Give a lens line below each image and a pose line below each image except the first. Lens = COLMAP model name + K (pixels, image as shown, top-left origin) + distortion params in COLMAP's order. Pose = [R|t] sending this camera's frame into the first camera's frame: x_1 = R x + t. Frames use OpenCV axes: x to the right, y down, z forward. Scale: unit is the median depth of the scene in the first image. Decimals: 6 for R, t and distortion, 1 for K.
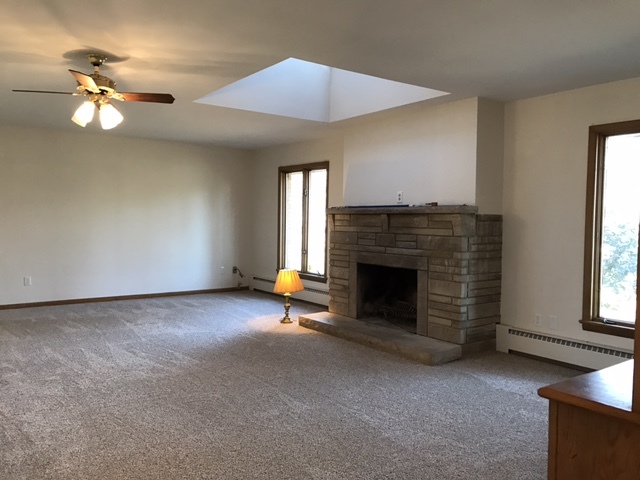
lens RADIAL K [[524.8, 0, 320.0], [0, 524.8, 240.0], [0, 0, 1]] dist [0.041883, -0.053716]
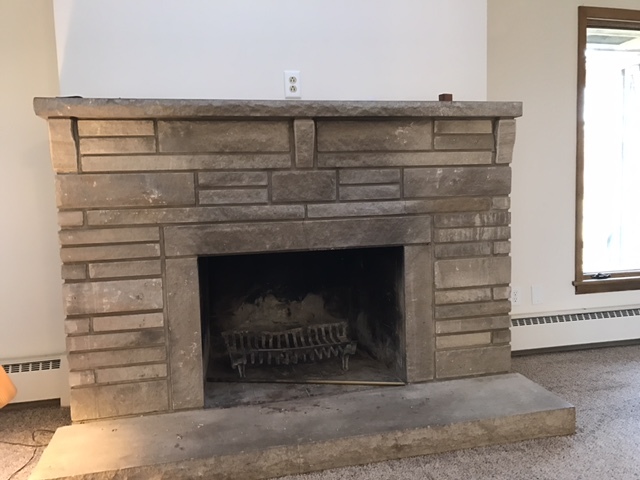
lens RADIAL K [[524.8, 0, 320.0], [0, 524.8, 240.0], [0, 0, 1]] dist [0.041883, -0.053716]
pose [[0.399018, -0.102383, 0.911209, -0.253763], [0.073266, 0.994129, 0.079617, 0.010778], [-0.914012, 0.034992, 0.404176, 0.877637]]
